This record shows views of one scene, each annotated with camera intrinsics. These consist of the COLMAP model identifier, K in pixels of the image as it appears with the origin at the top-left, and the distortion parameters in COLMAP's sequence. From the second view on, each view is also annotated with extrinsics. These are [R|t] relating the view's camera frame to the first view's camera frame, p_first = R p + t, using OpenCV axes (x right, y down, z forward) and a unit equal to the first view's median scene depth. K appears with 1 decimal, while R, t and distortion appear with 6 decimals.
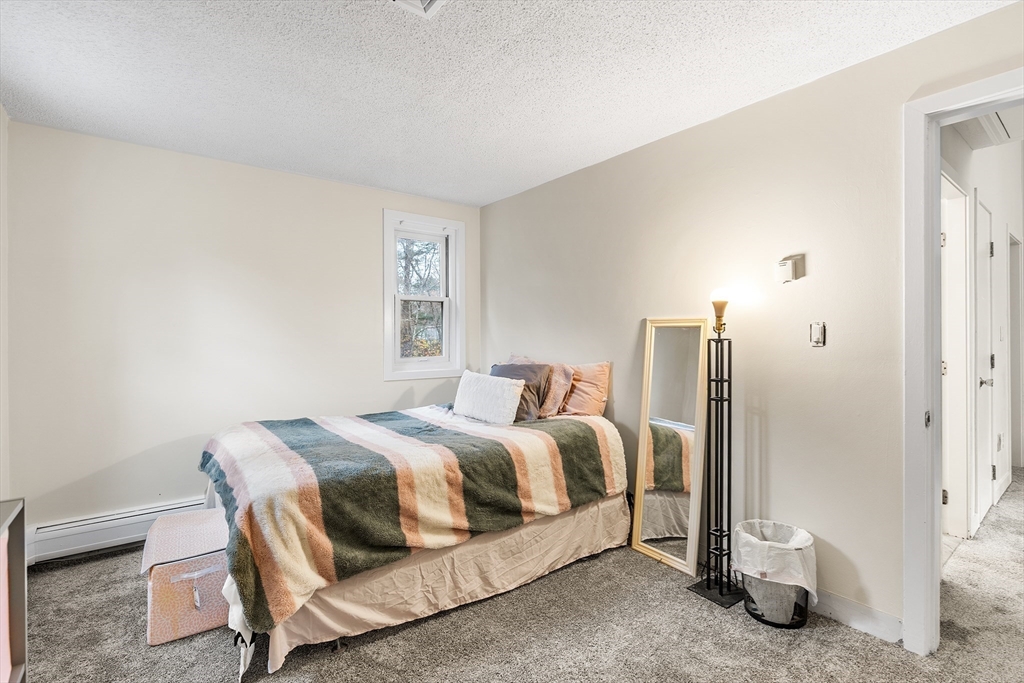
lens RADIAL K [[470.7, 0, 511.8], [0, 470.7, 340.0], [0, 0, 1]] dist [-0.010710, 0.002120]
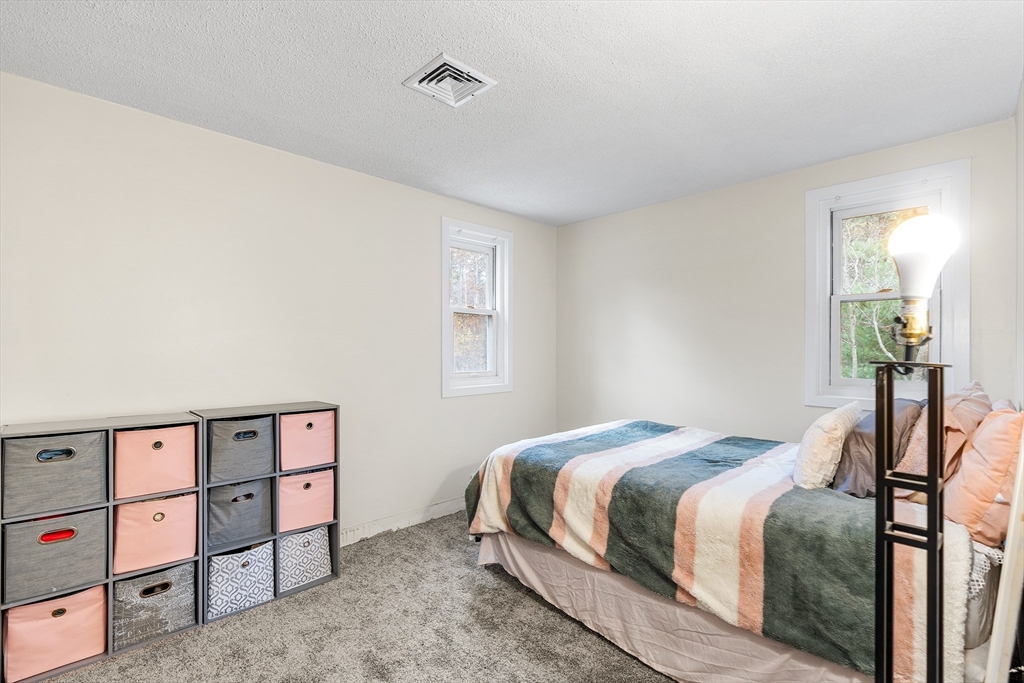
lens RADIAL K [[470.7, 0, 510.9], [0, 470.7, 347.2], [0, 0, 1]] dist [-0.010710, 0.002120]
pose [[0.102098, -0.000367, -0.994774, 0.822754], [0.006706, 0.999977, 0.000320, -0.018709], [0.994752, -0.006704, 0.102099, 0.728783]]
